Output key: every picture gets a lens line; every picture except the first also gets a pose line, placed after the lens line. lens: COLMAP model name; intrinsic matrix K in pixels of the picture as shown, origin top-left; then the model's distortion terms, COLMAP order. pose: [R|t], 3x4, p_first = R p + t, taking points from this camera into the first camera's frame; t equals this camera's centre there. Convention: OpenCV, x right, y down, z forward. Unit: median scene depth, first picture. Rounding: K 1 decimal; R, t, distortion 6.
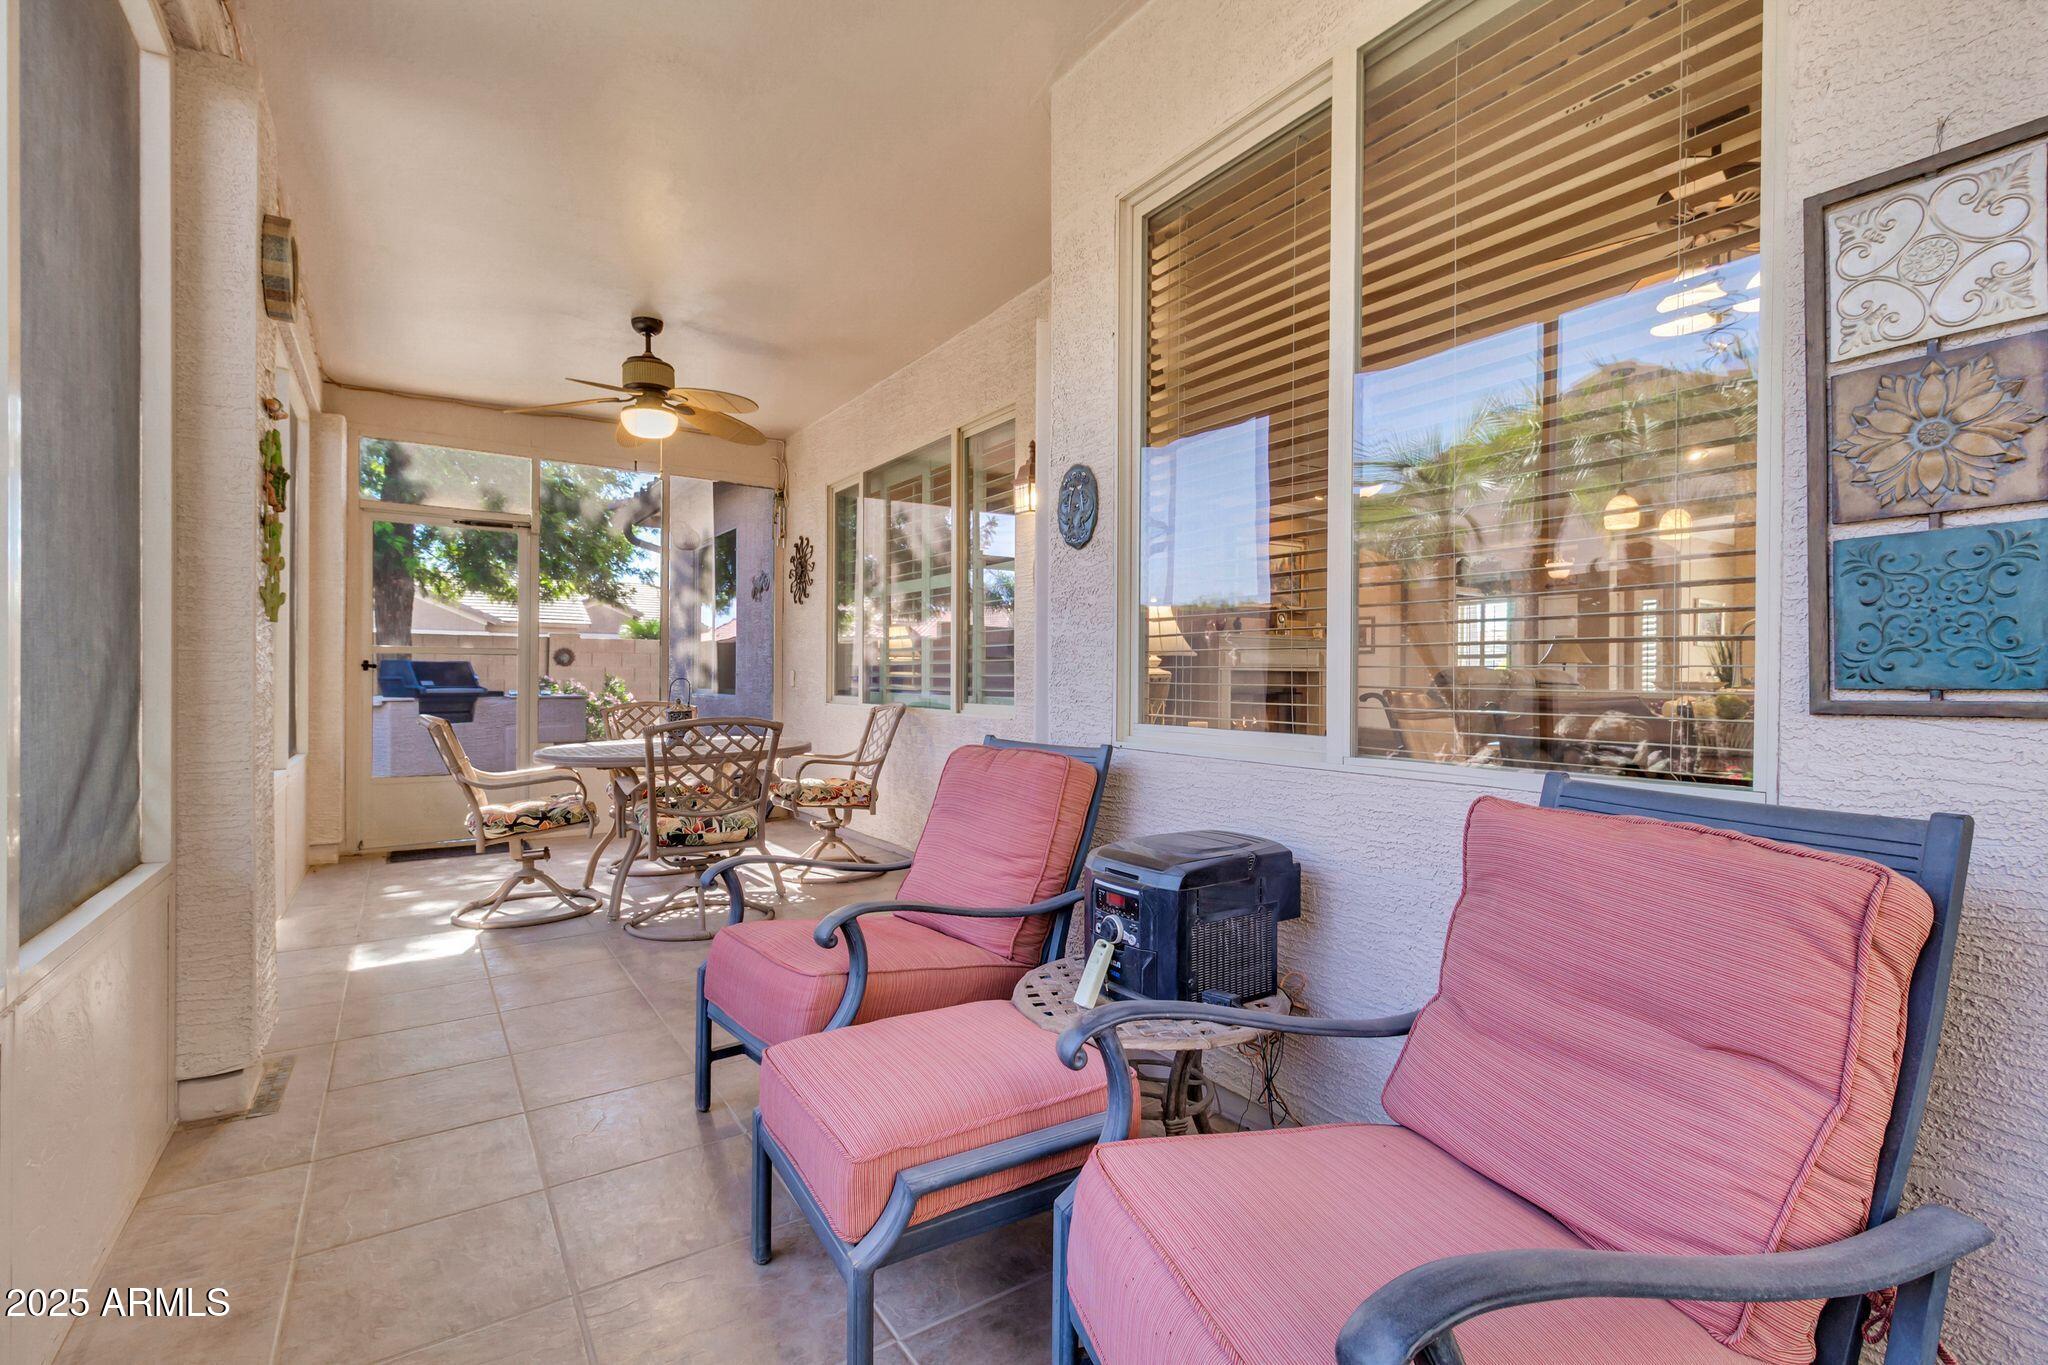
lens RADIAL K [[930.9, 0, 1027.2], [0, 930.9, 687.9], [0, 0, 1]] dist [0.003054, -0.000384]
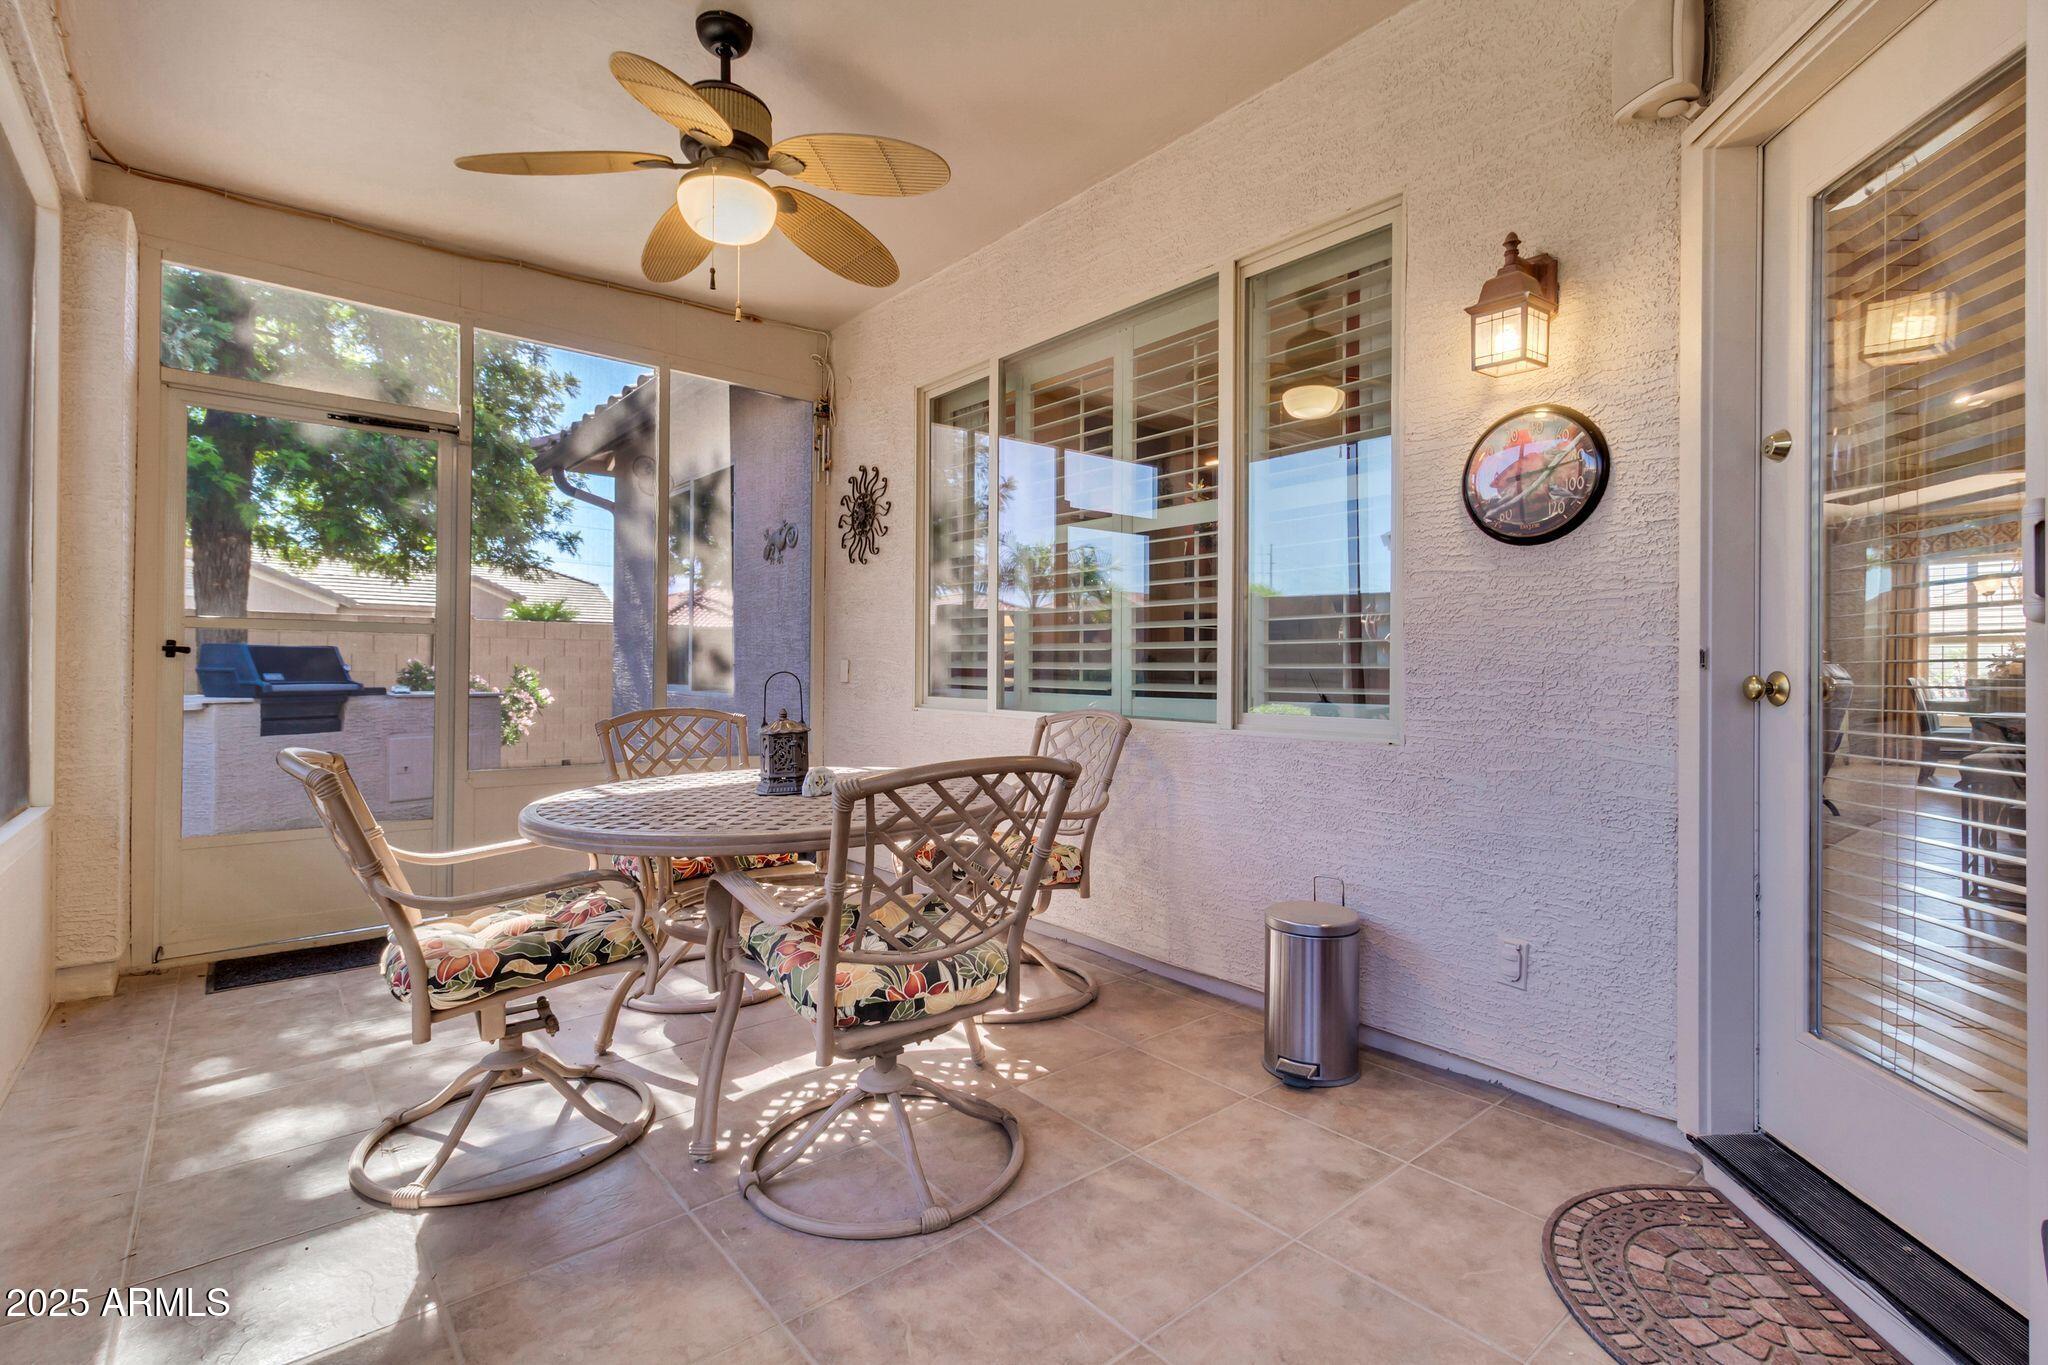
lens RADIAL K [[930.9, 0, 1021.8], [0, 930.9, 671.9], [0, 0, 1]] dist [0.003054, -0.000384]
pose [[0.993642, 0.000777, 0.112588, -0.214247], [0.000108, 0.999969, -0.007862, -0.004259], [-0.112590, 0.007824, 0.993611, 0.314426]]
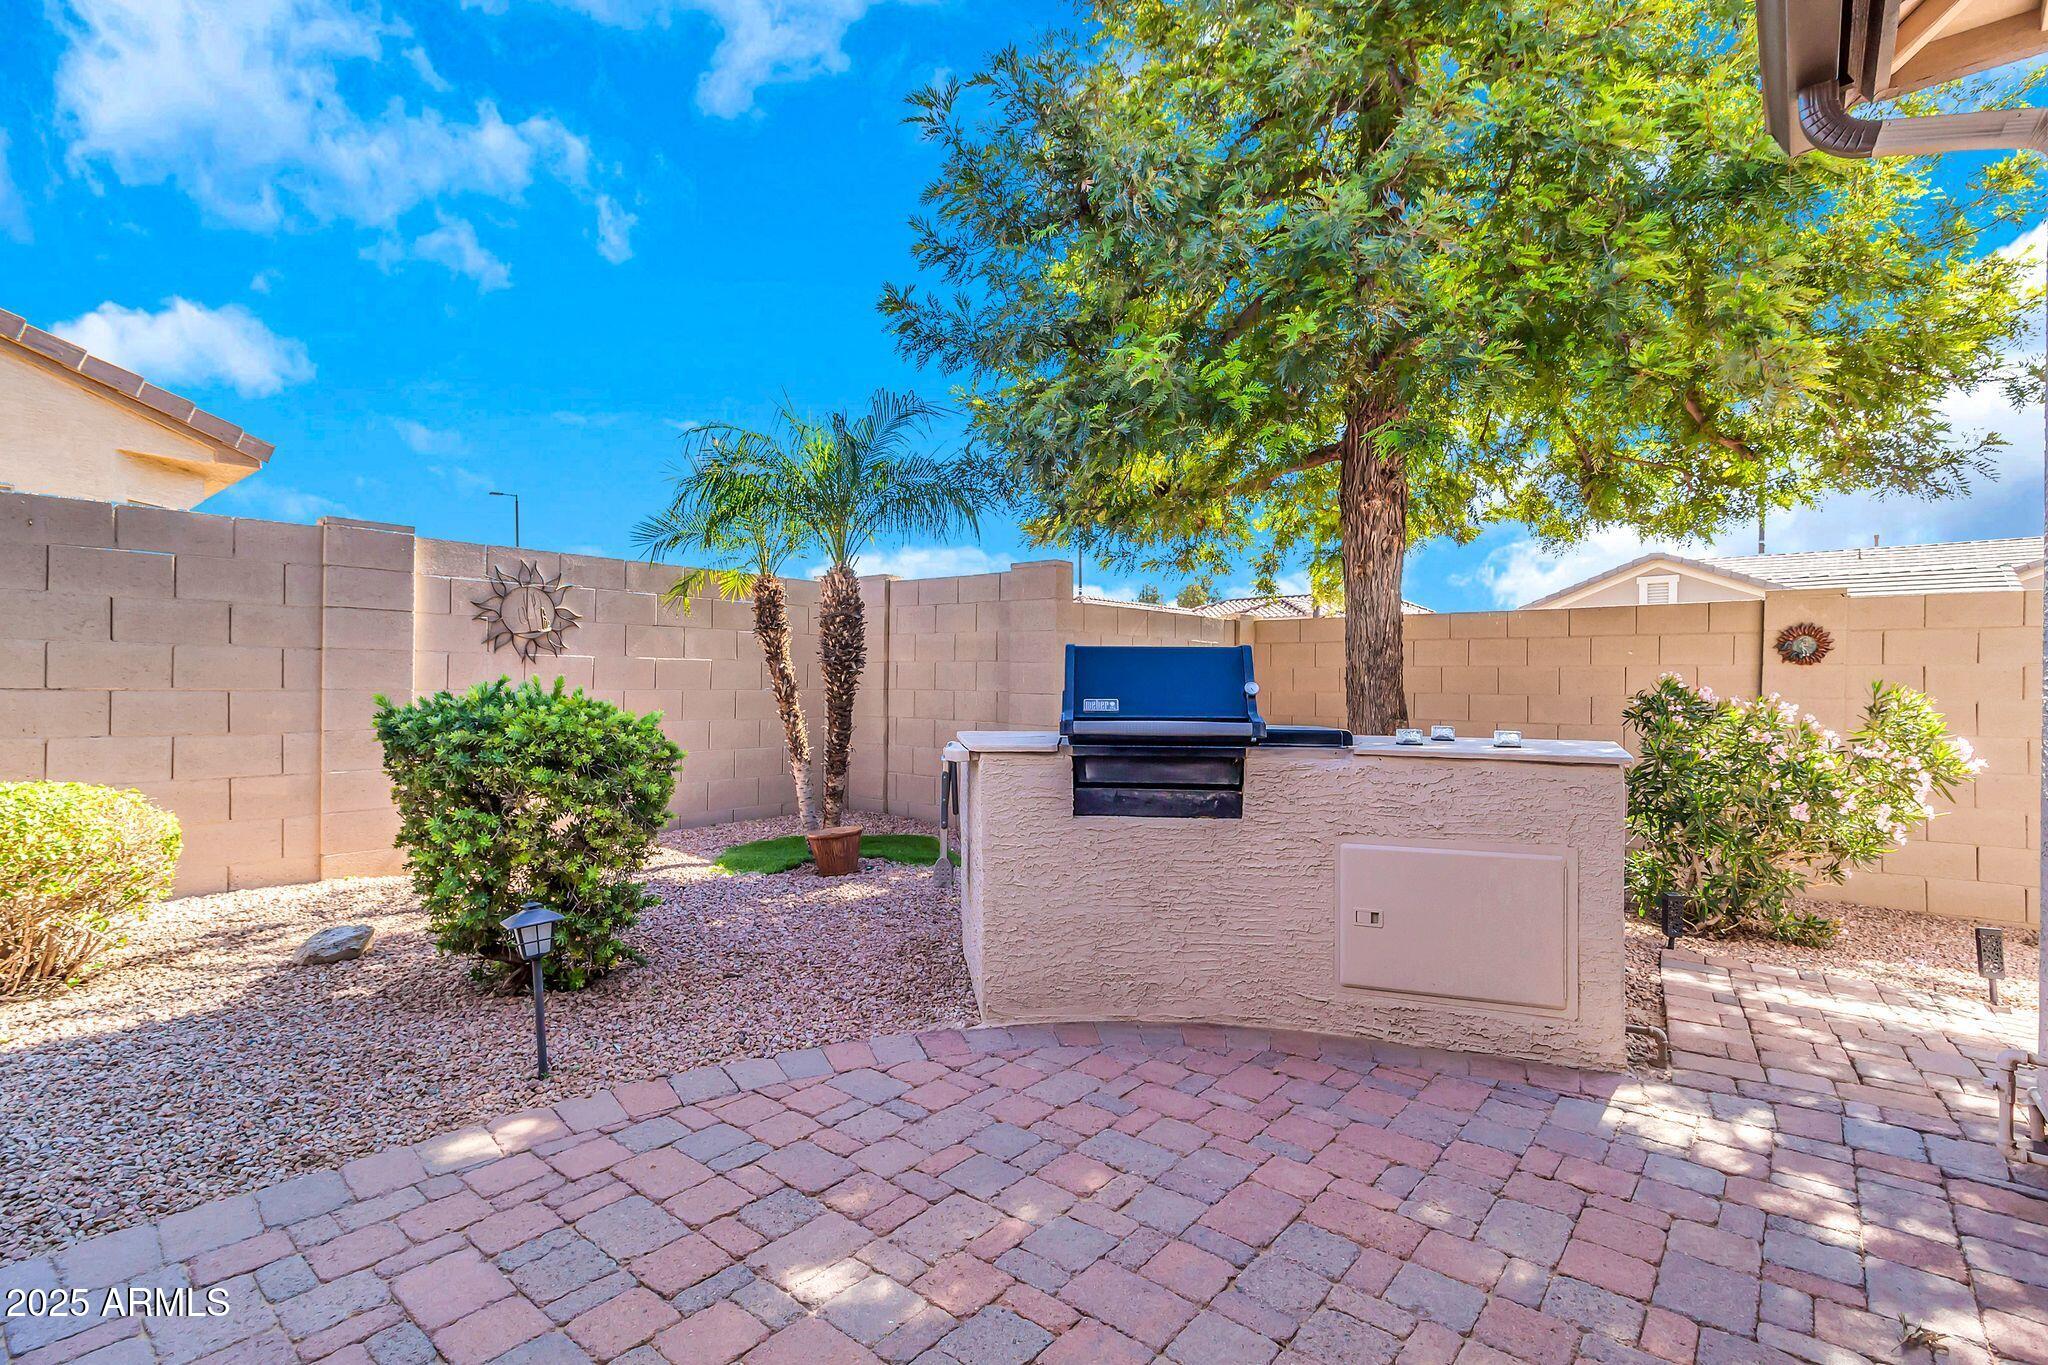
lens RADIAL K [[930.9, 0, 1044.7], [0, 930.9, 687.5], [0, 0, 1]] dist [0.003054, -0.000384]
pose [[0.293903, 0.003248, -0.955830, -0.383902], [-0.014169, 0.999899, -0.000959, -0.014739], [0.955730, 0.013825, 0.293919, 1.118113]]
